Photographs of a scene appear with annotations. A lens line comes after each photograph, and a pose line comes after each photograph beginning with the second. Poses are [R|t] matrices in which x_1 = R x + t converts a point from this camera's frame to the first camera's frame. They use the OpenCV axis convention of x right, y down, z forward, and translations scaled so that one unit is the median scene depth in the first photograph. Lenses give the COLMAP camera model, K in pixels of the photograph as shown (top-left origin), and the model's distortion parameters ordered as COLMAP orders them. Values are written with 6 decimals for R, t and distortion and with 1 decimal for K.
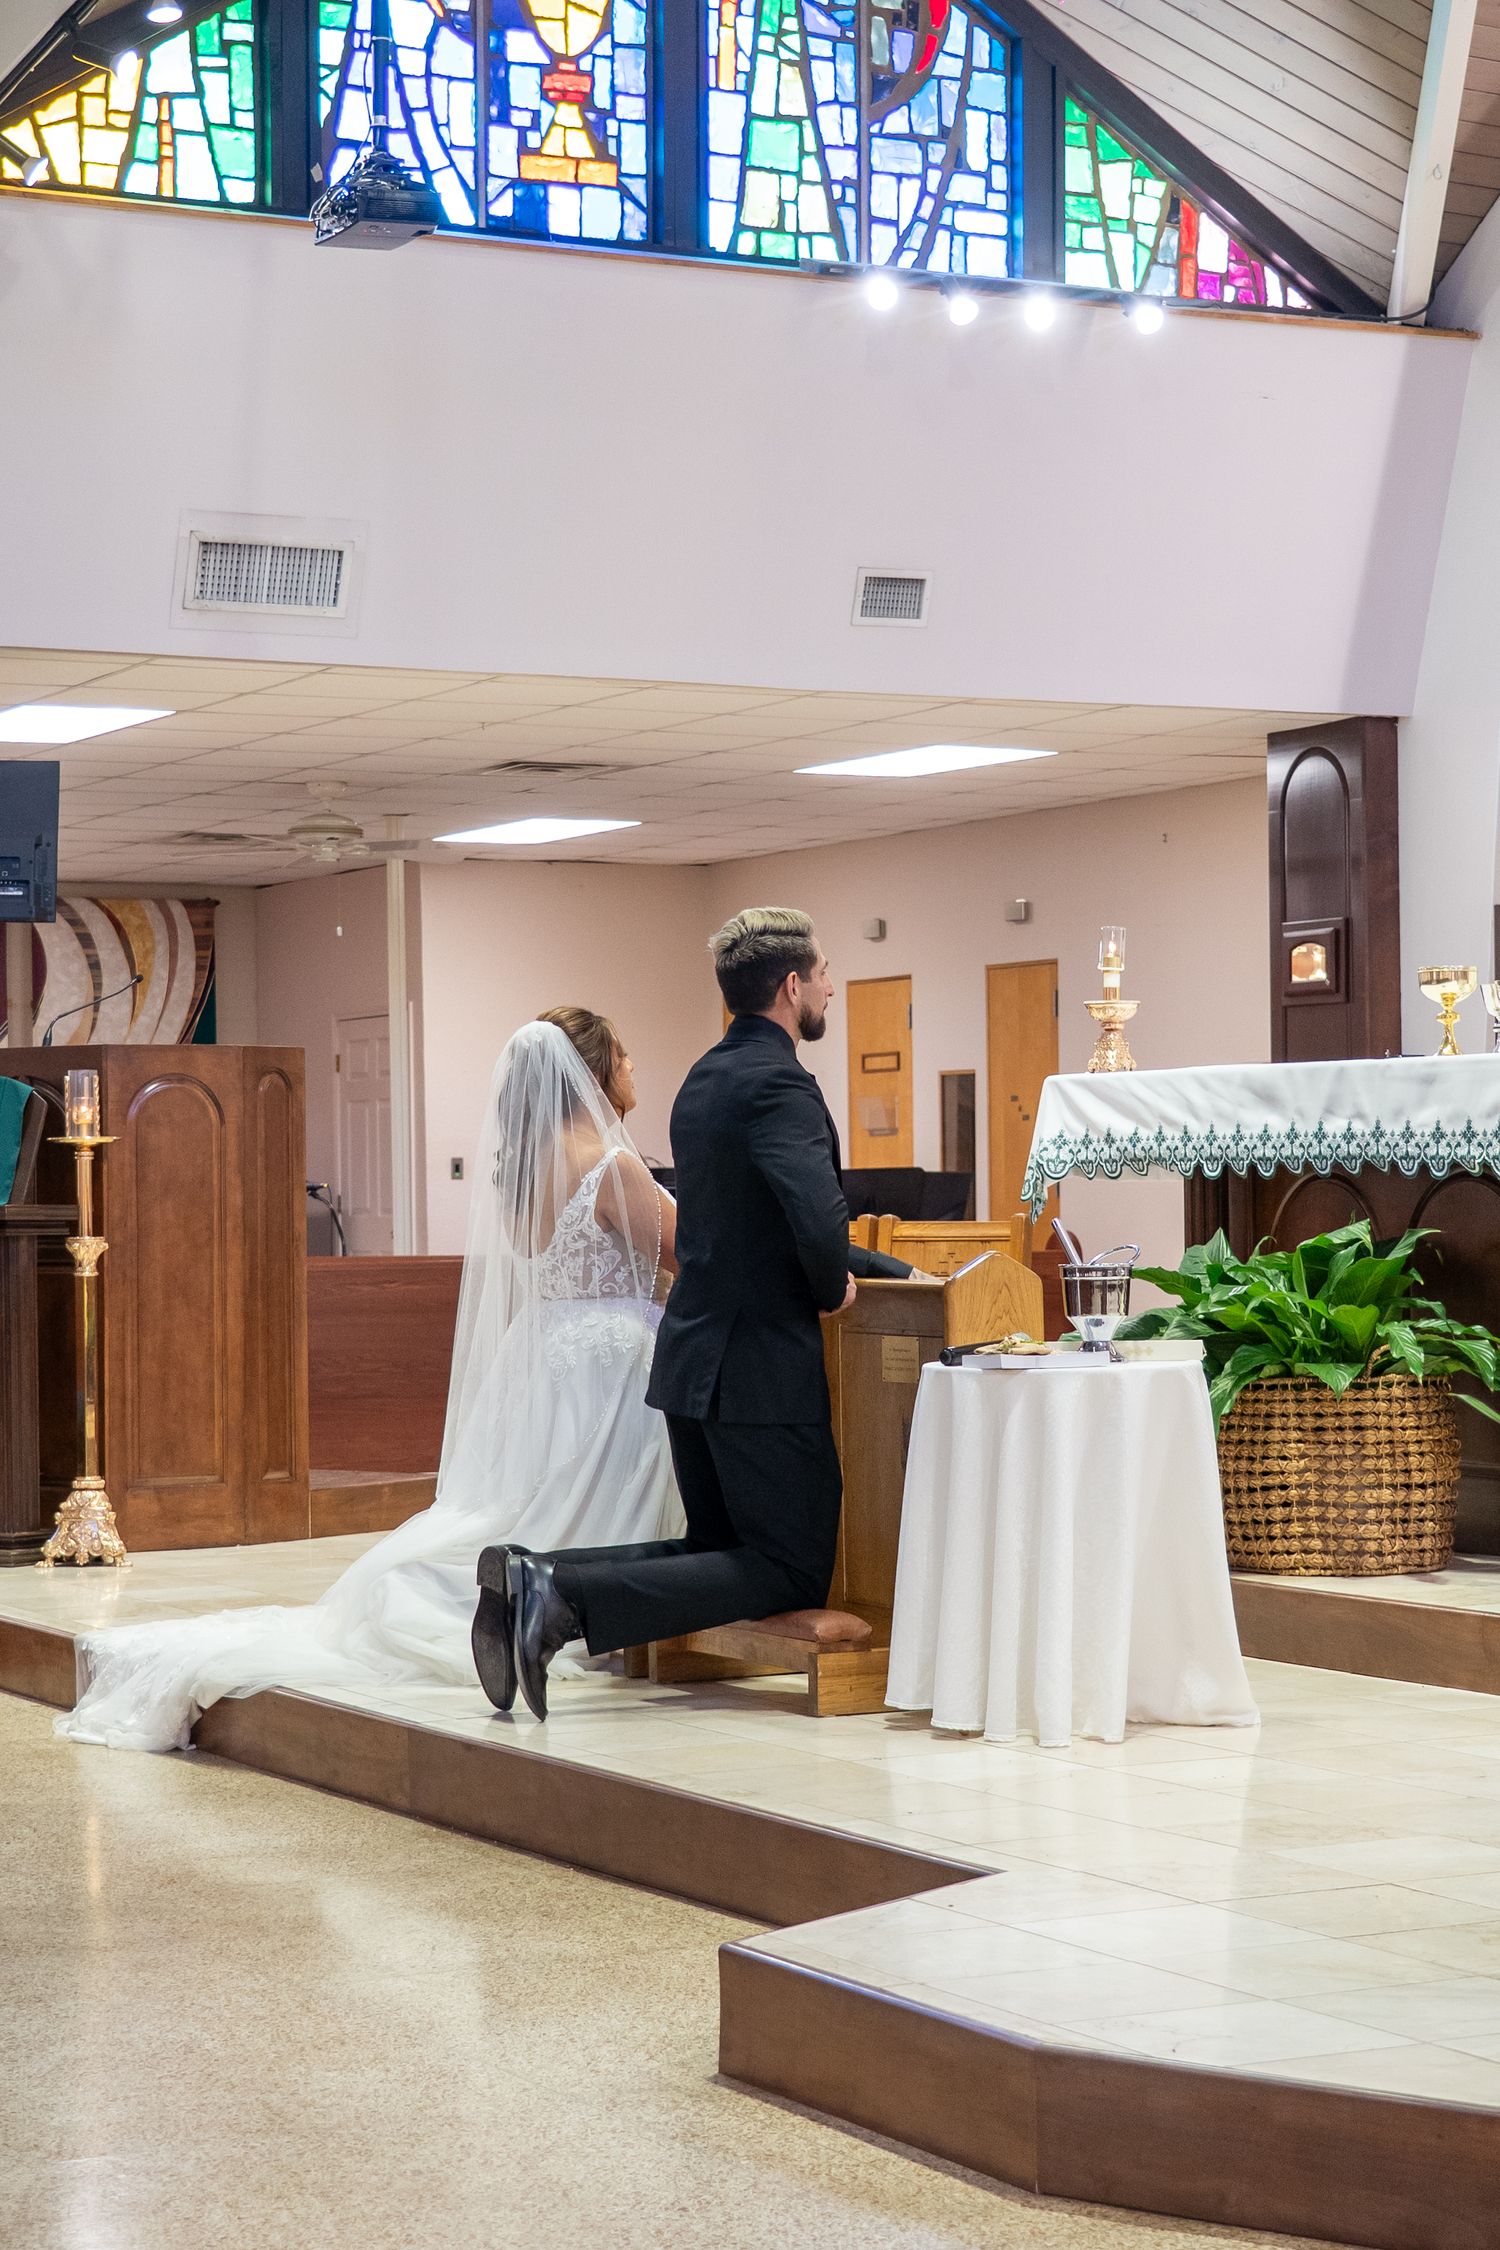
lens RADIAL K [[4308.4, 0, 759.2], [0, 4308.4, 1106.1], [0, 0, 1]] dist [-0.055820, 0.000000]
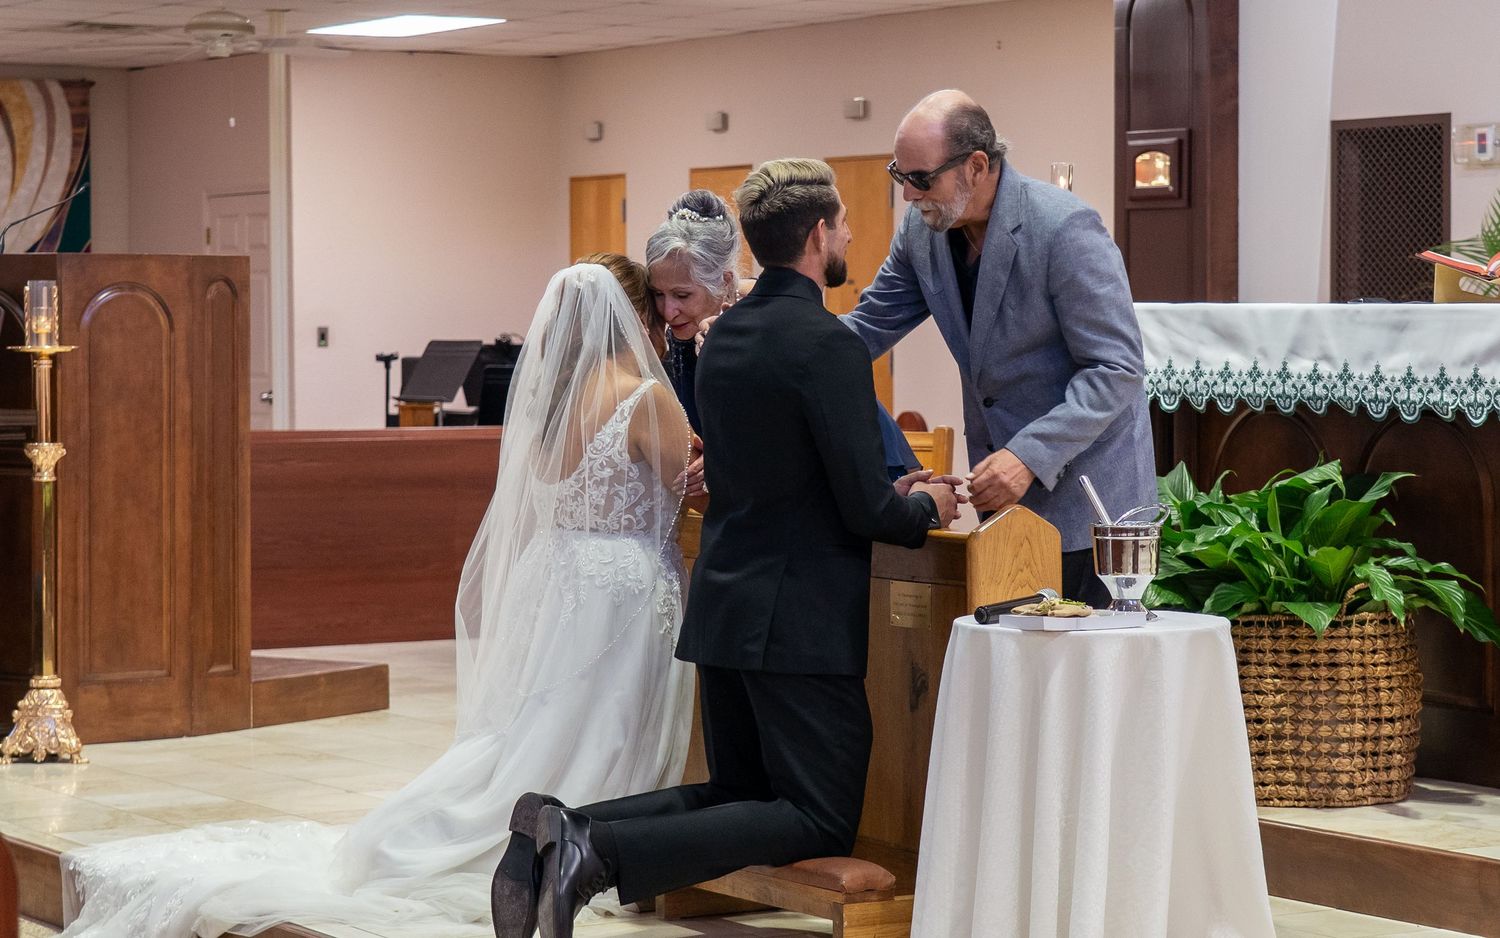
lens RADIAL K [[3741.9, 0, 785.5], [0, 3741.9, 399.5], [0, 0, 1]] dist [-0.053282, 0.000000]
pose [[0.996339, 0.009429, 0.084969, -0.056283], [-0.013317, 0.998884, 0.045315, -0.022749], [-0.084447, -0.046281, 0.995353, 0.099517]]
